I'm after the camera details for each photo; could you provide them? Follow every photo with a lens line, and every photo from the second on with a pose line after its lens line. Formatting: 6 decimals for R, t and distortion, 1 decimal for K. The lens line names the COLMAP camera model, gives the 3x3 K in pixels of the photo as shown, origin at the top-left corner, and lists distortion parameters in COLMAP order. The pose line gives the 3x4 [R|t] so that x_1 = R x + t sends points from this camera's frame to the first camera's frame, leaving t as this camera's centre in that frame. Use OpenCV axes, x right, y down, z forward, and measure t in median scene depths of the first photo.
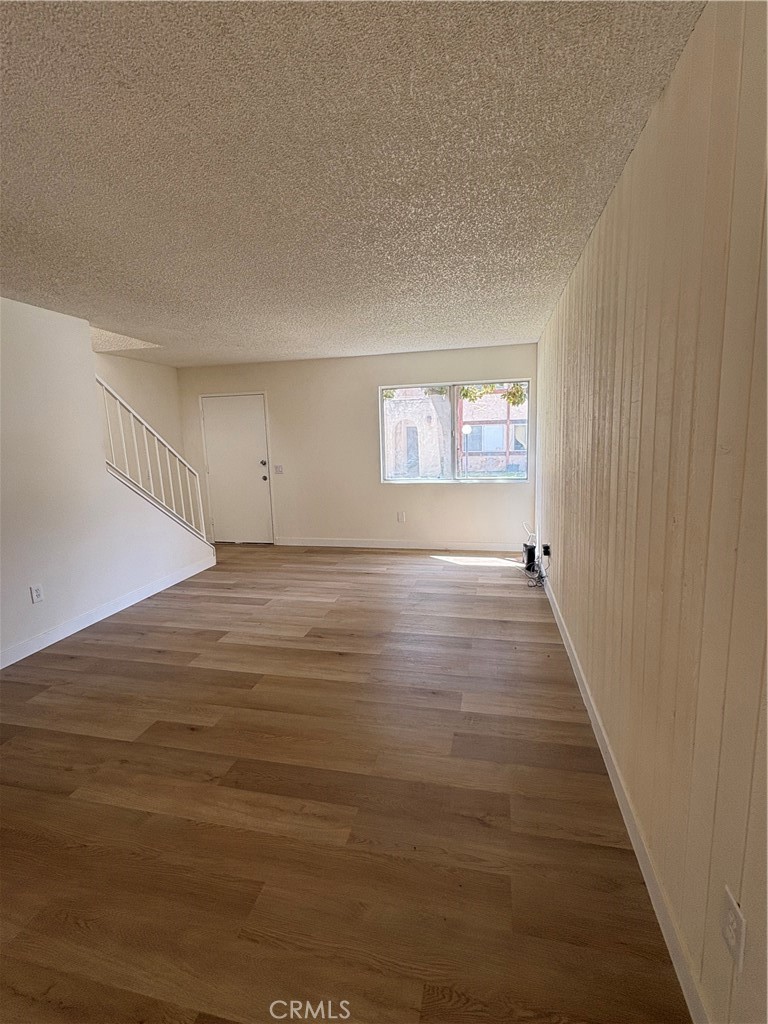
lens RADIAL K [[471.5, 0, 384.7], [0, 471.5, 509.2], [0, 0, 1]] dist [-0.001937, 0.001550]
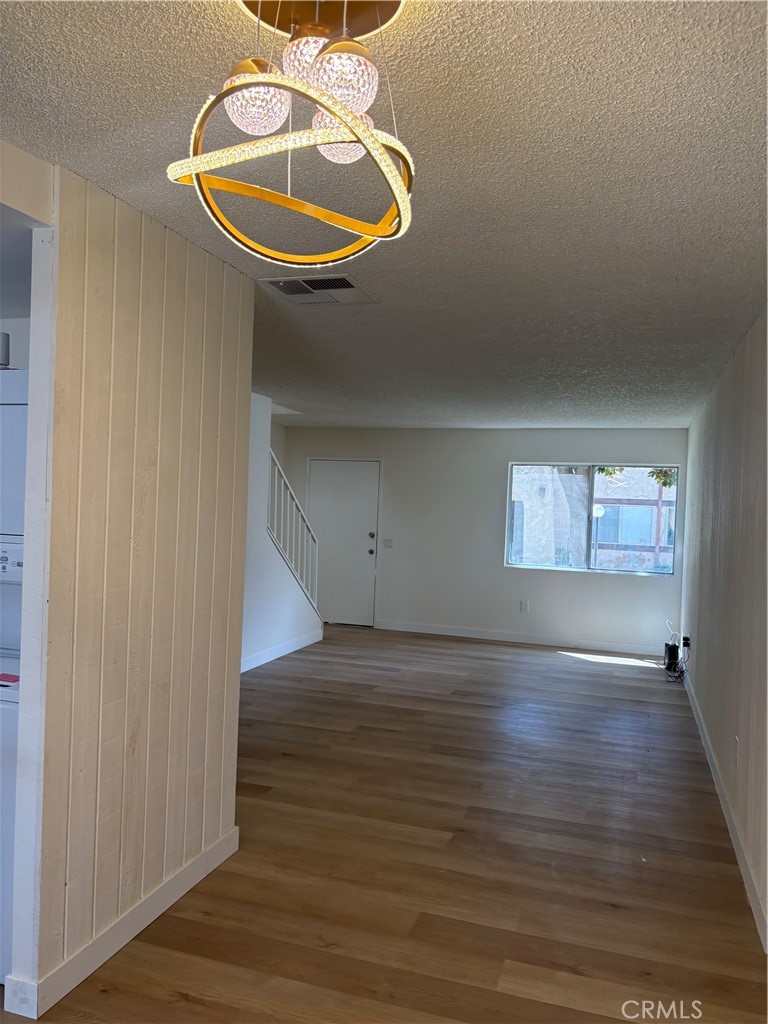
lens RADIAL K [[775.0, 0, 378.0], [0, 775.0, 520.8], [0, 0, 1]] dist [0.035668, -0.035741]
pose [[0.992910, 0.070026, -0.096054, -0.146809], [-0.082324, 0.987997, -0.130710, 0.094317], [0.085748, 0.137691, 0.986757, -0.644372]]
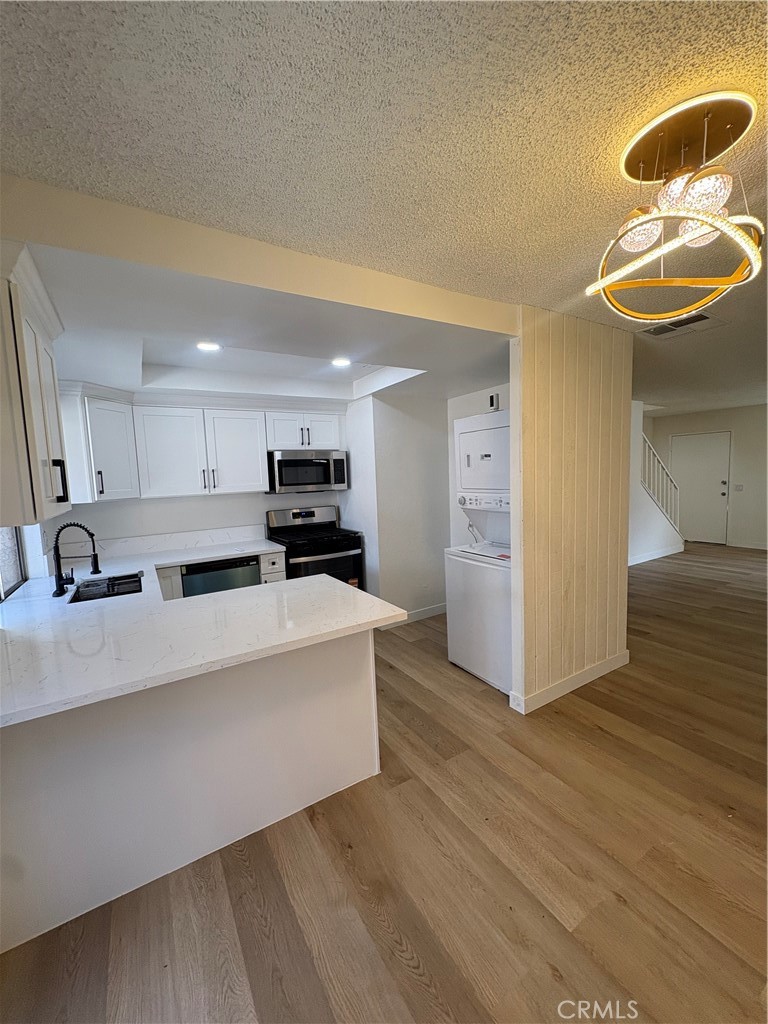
lens RADIAL K [[408.0, 0, 383.9], [0, 408.0, 511.2], [0, 0, 1]] dist [-0.000332, -0.000155]
pose [[0.699788, 0.069907, -0.710921, -0.146289], [-0.096981, 0.995283, 0.002407, 0.101421], [0.707736, 0.067261, 0.703267, -0.673901]]
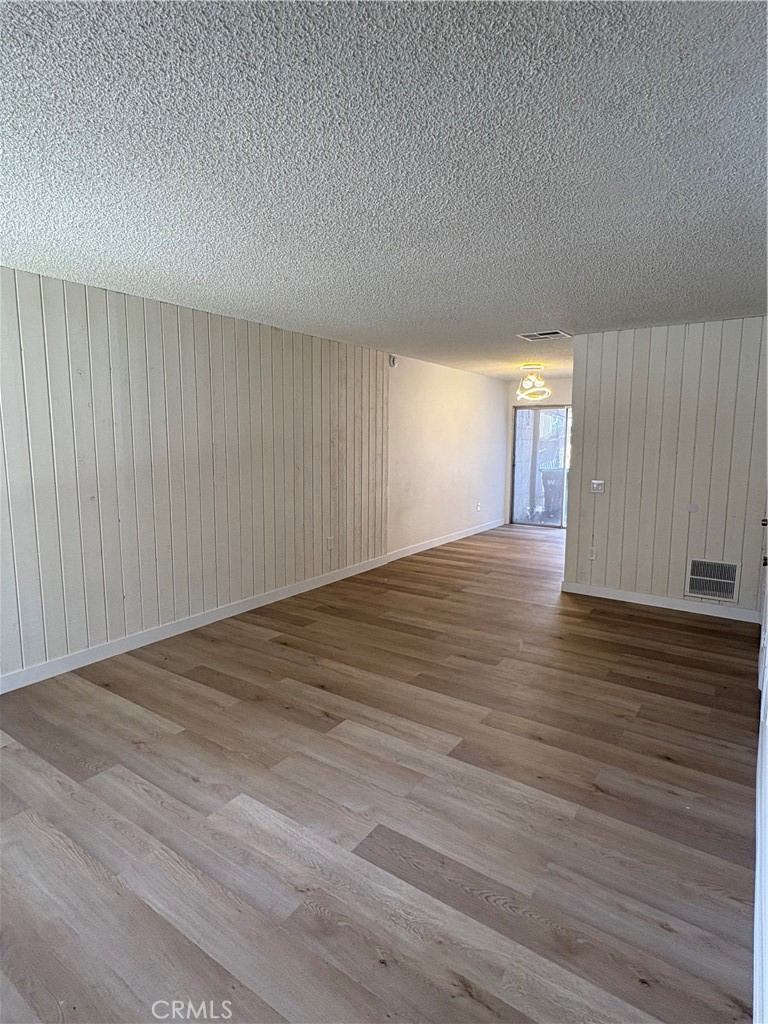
lens RADIAL K [[548.4, 0, 384.5], [0, 548.4, 506.9], [0, 0, 1]] dist [-0.003506, 0.001095]
pose [[-0.928718, -0.021604, 0.370156, -0.406985], [0.081672, 0.961864, 0.261052, -0.197173], [-0.361680, 0.272675, -0.891536, 1.258007]]
